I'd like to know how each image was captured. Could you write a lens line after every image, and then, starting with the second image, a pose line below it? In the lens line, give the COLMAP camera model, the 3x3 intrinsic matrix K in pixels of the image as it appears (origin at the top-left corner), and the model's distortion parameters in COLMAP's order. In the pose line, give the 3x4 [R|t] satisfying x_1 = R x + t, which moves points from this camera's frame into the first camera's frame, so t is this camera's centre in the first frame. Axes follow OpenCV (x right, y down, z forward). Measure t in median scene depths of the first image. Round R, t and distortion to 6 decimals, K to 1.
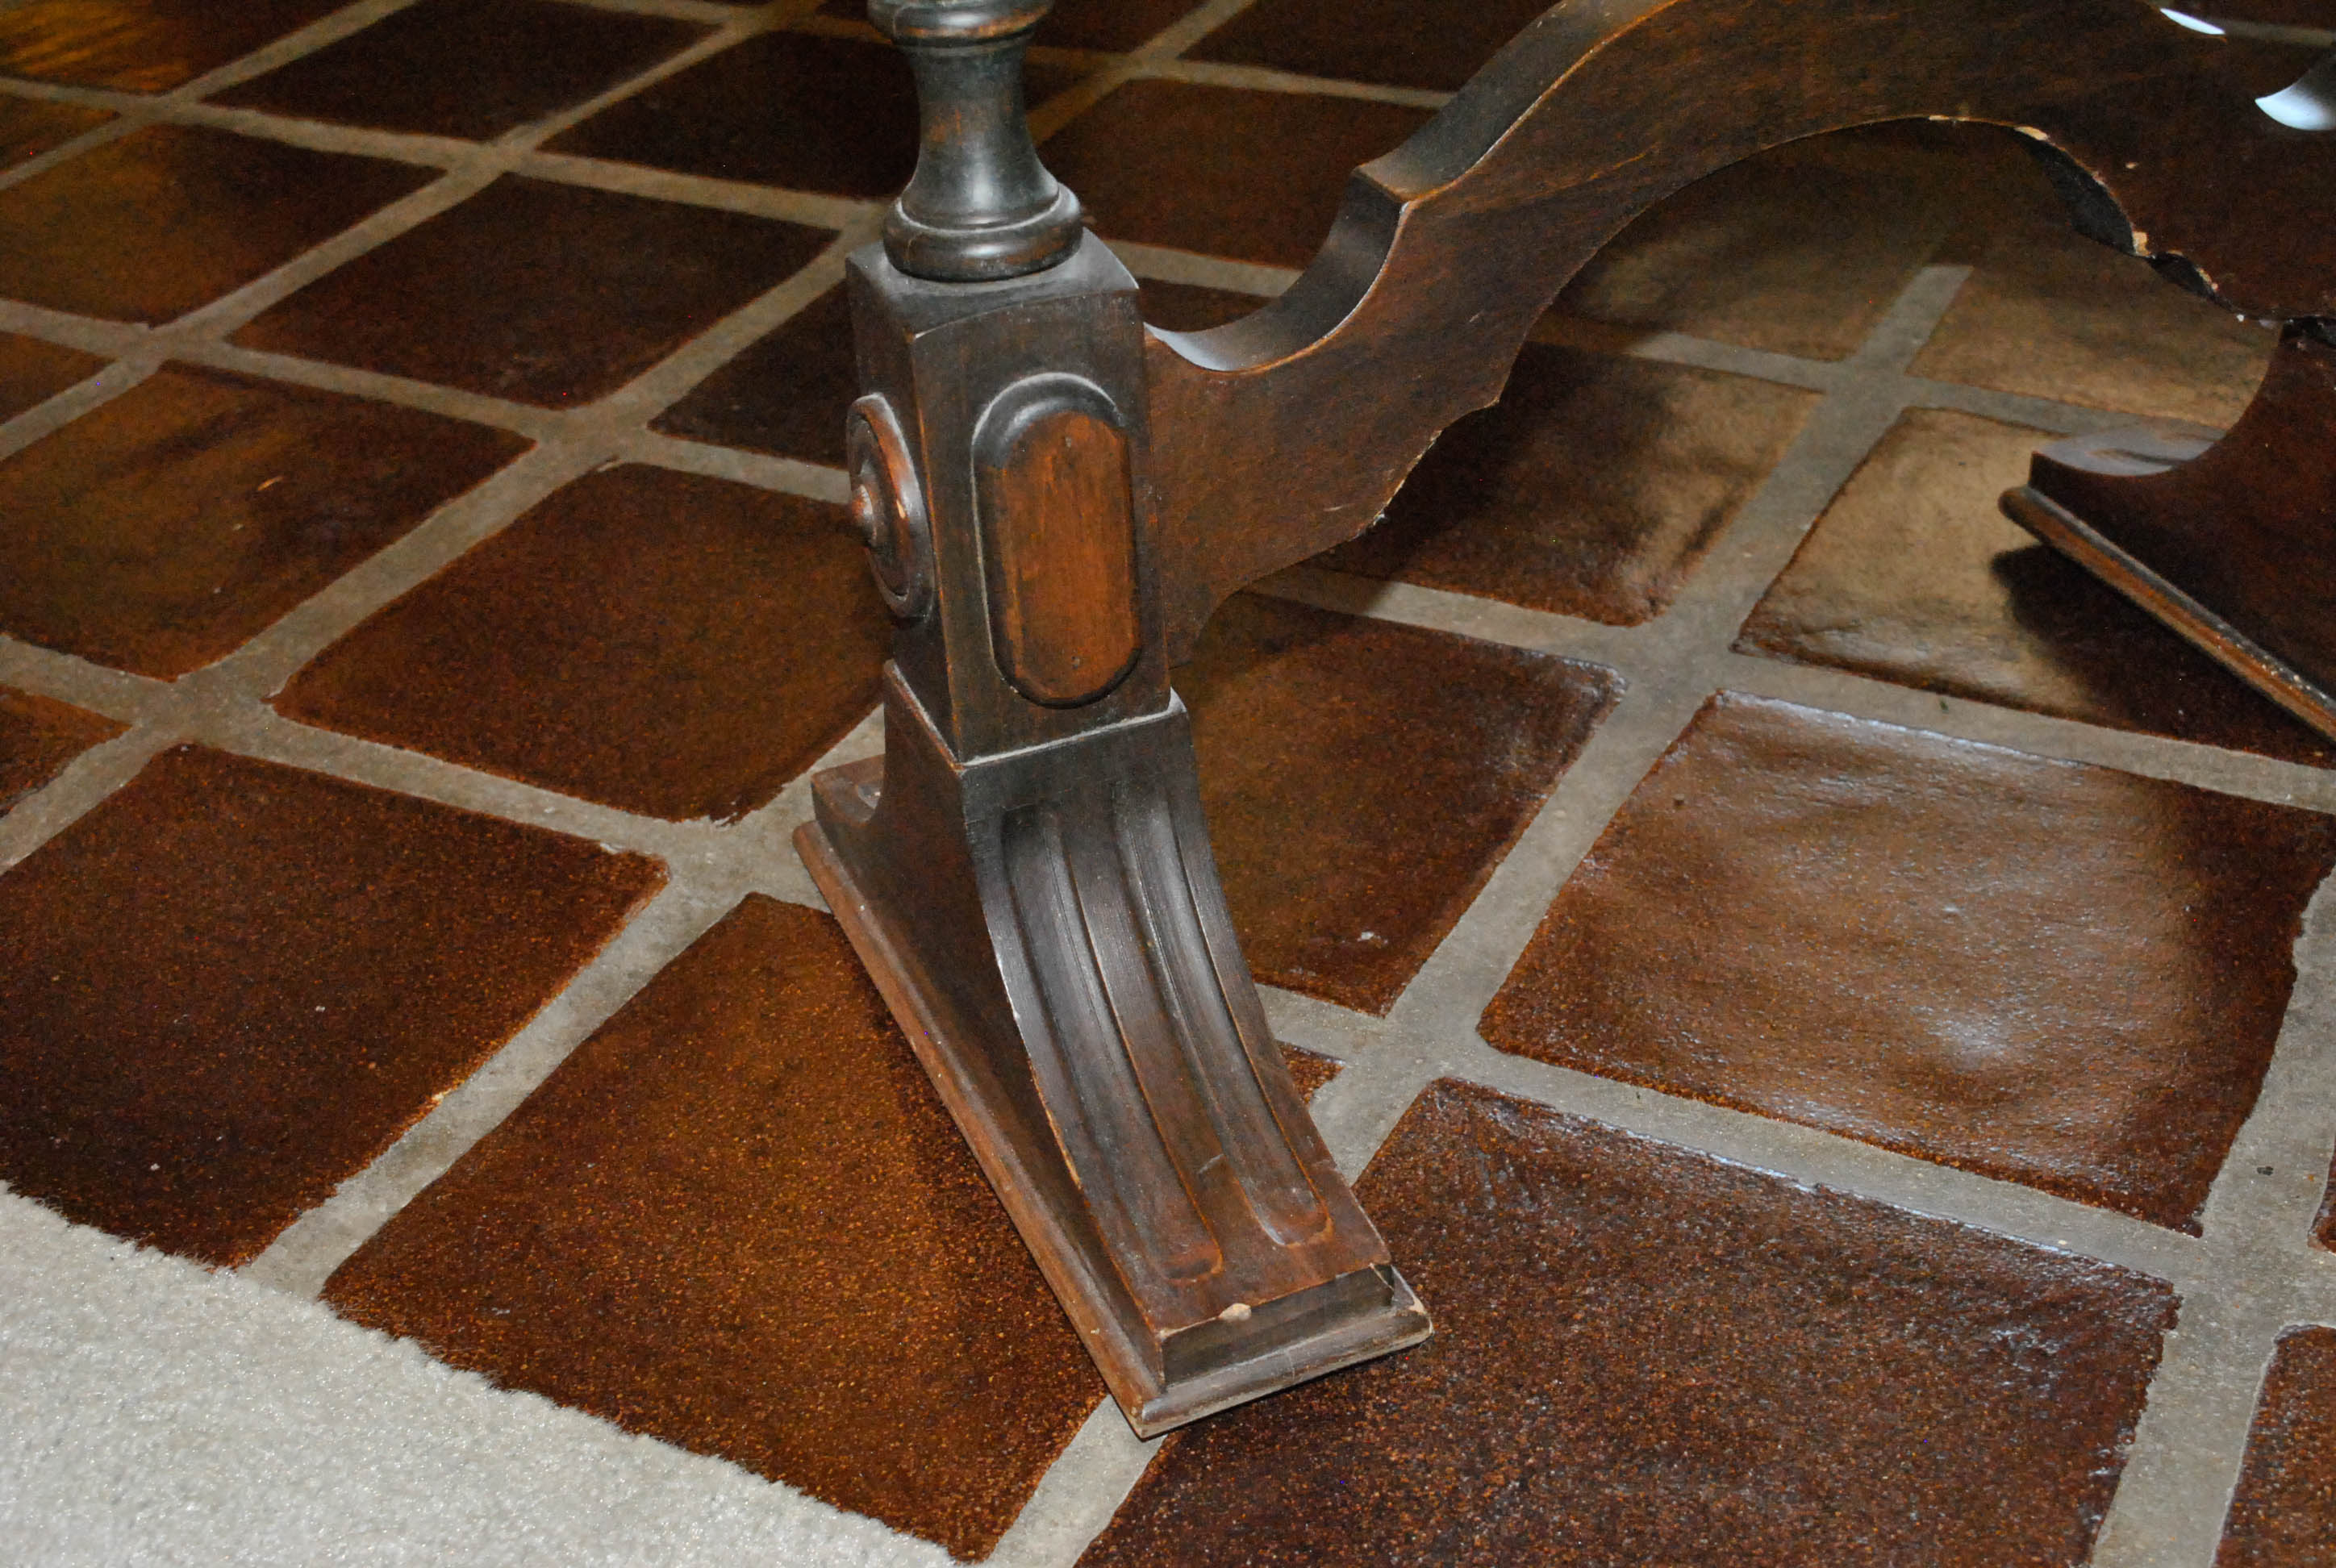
lens RADIAL K [[2879.1, 0, 1168.0], [0, 2879.1, 784.0], [0, 0, 1]] dist [-0.052853, 0.033802]
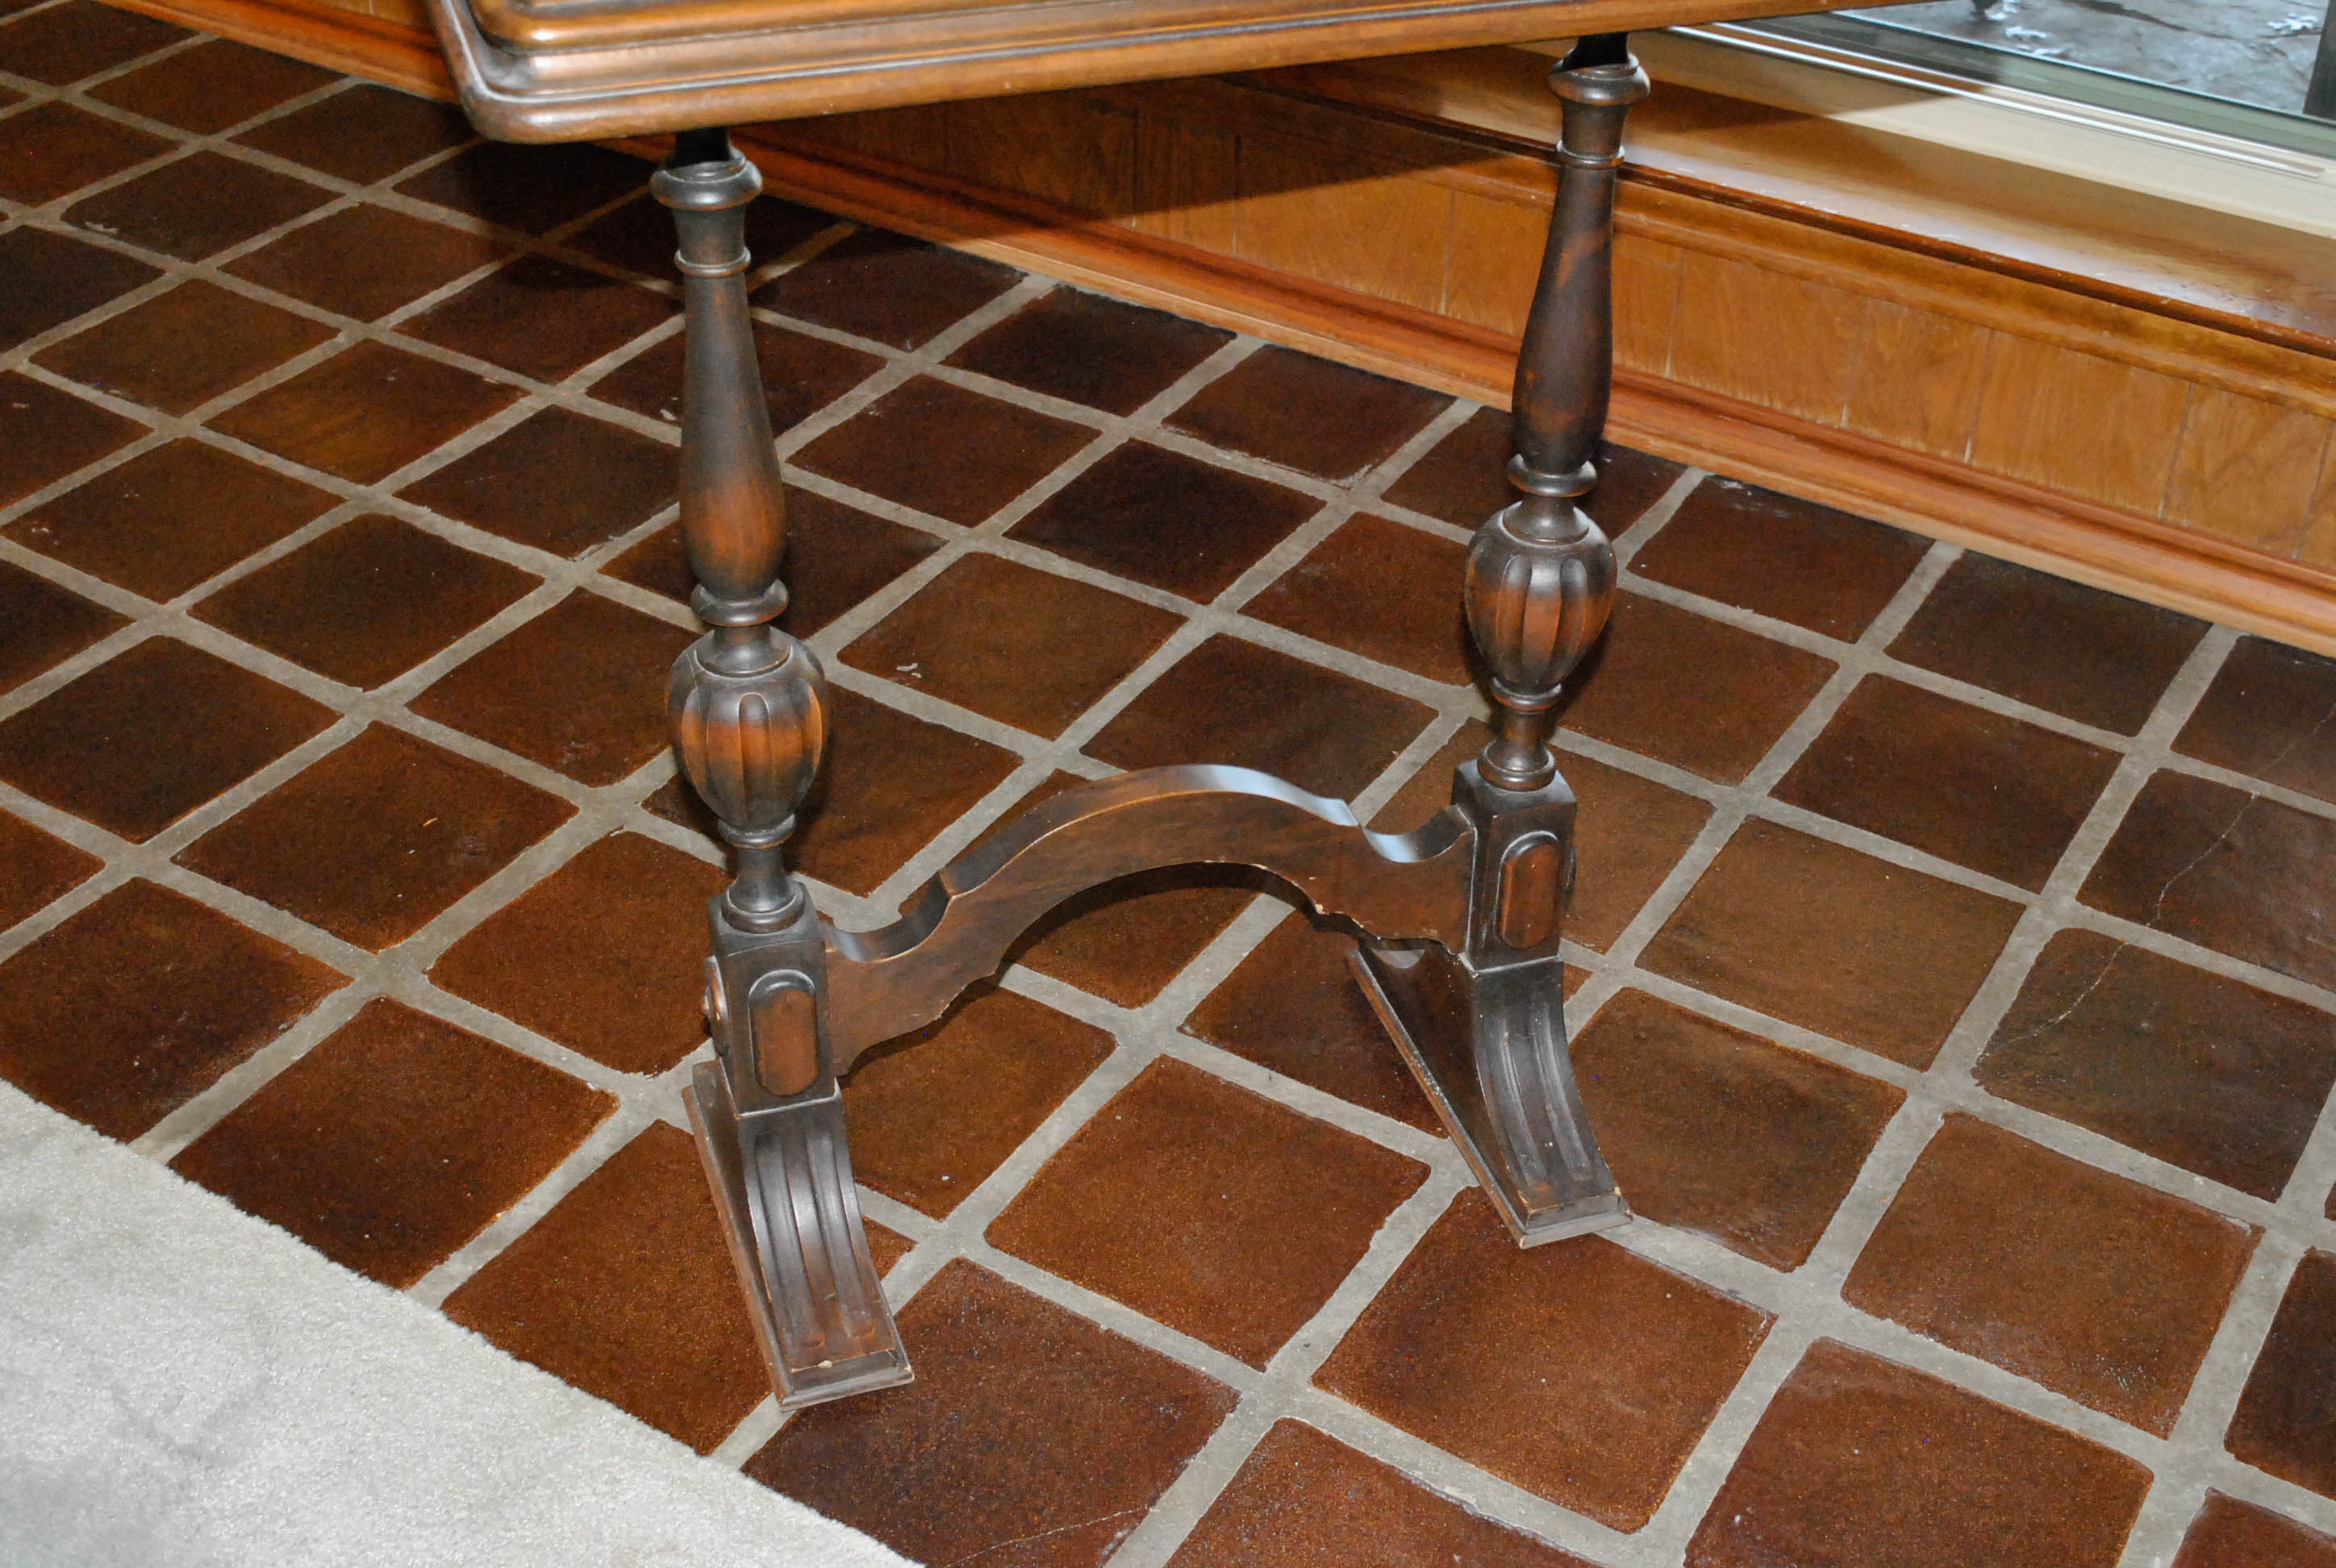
lens RADIAL K [[2879.1, 0, 1168.0], [0, 2879.1, 784.0], [0, 0, 1]] dist [-0.052853, 0.033802]
pose [[0.994691, 0.102332, -0.010868, 0.243269], [-0.101876, 0.994130, 0.036436, -0.353250], [0.014533, -0.035135, 0.999277, -1.169588]]
